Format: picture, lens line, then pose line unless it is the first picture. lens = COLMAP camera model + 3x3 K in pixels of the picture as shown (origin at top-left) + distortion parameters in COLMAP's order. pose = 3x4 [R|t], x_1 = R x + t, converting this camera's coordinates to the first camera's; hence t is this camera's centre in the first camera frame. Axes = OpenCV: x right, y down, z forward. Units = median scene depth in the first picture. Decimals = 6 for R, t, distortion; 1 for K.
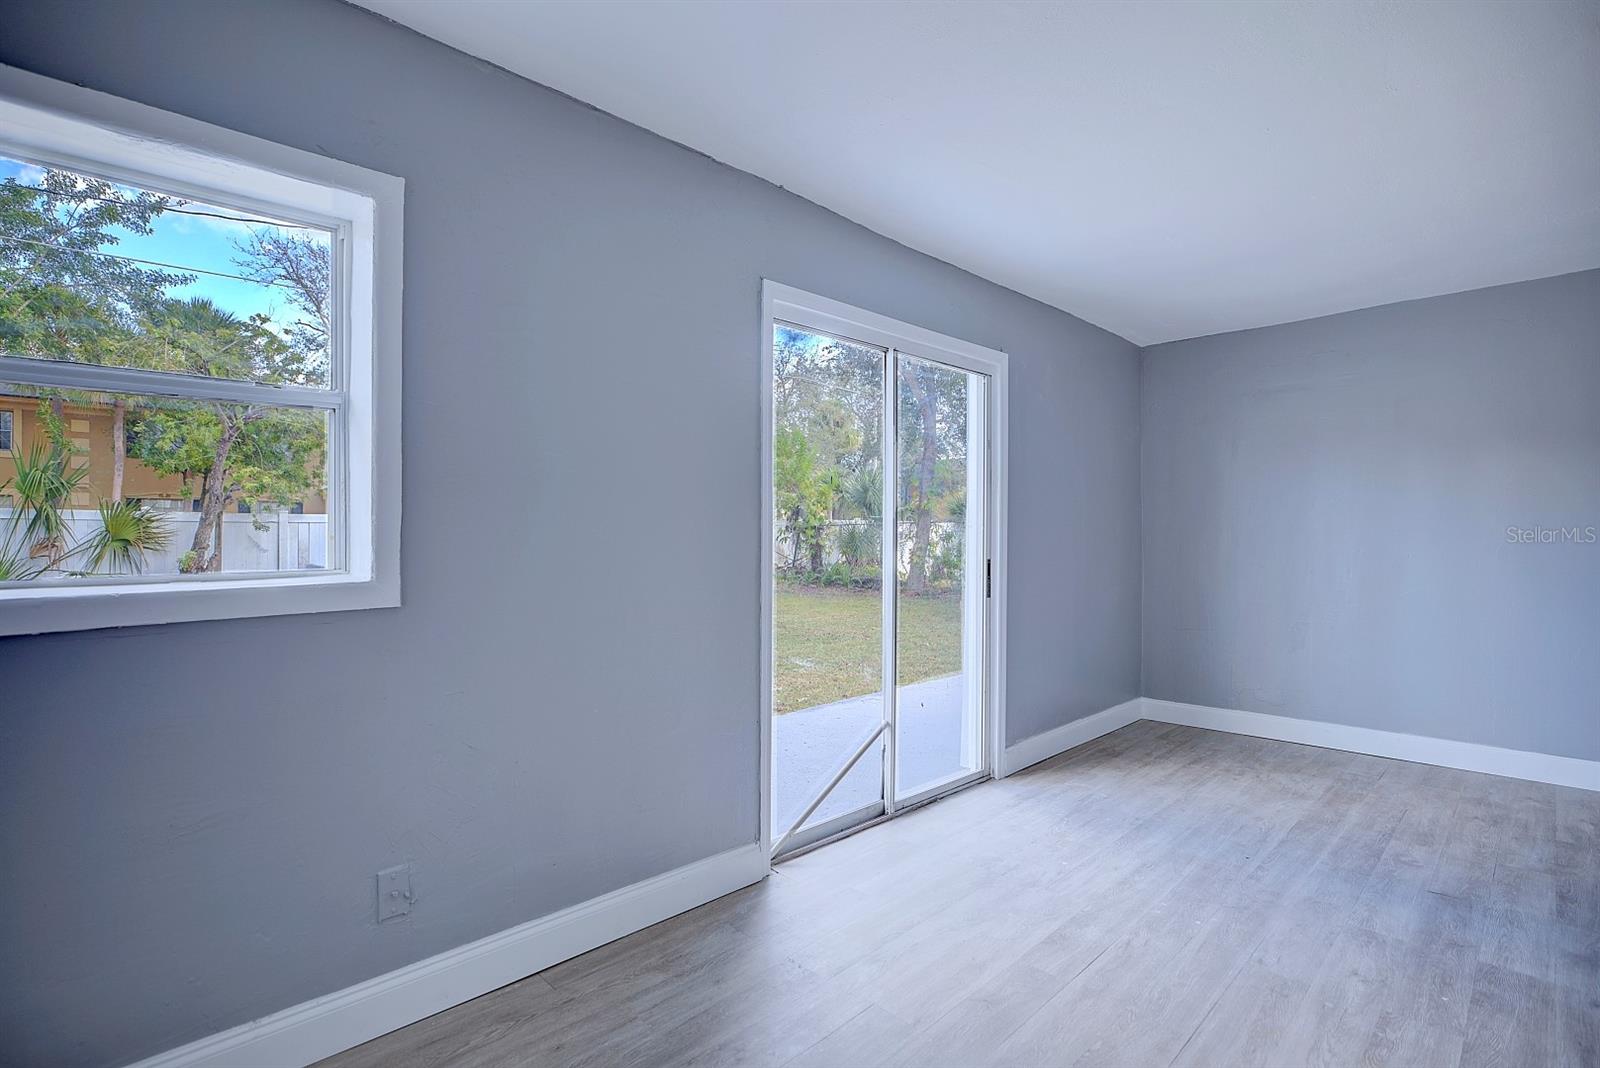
lens RADIAL K [[793.4, 0, 769.5], [0, 793.4, 535.1], [0, 0, 1]] dist [-0.028518, 0.003602]
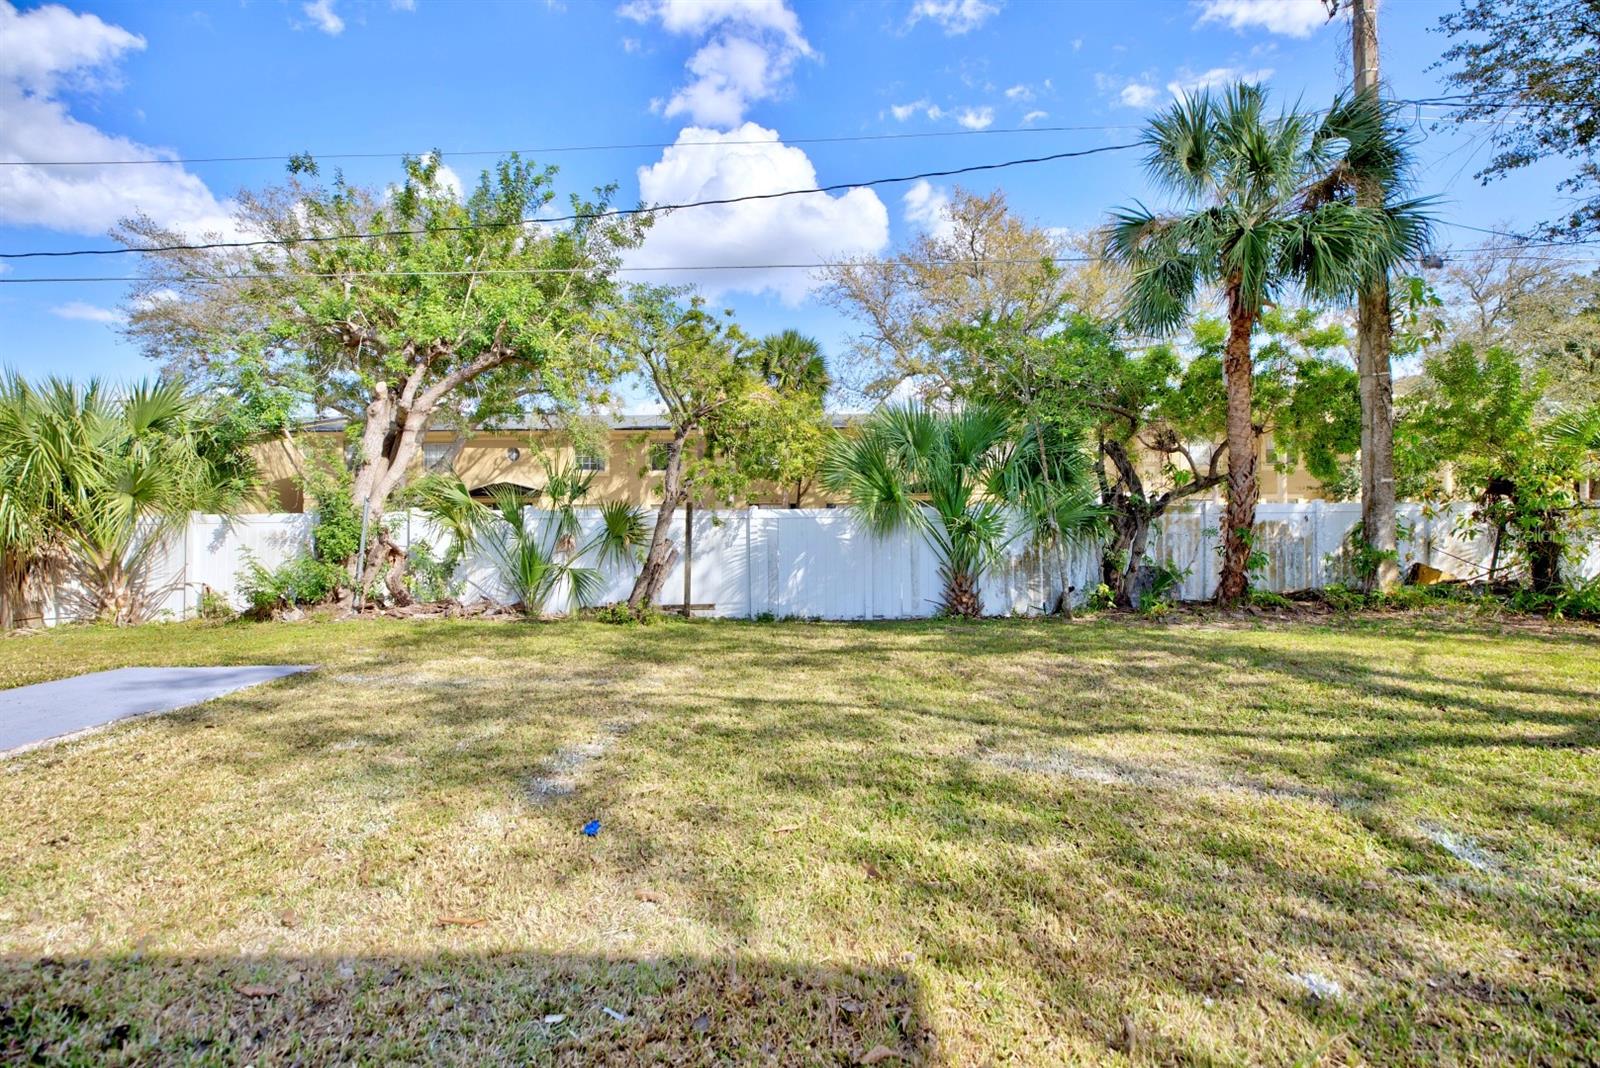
lens RADIAL K [[731.6, 0, 800.8], [0, 731.6, 530.1], [0, 0, 1]] dist [-0.005166, -0.002439]
pose [[0.730522, -0.005349, -0.682868, 0.168162], [0.002273, 0.999983, -0.005401, 0.030299], [0.682886, 0.002393, 0.730521, 1.782131]]
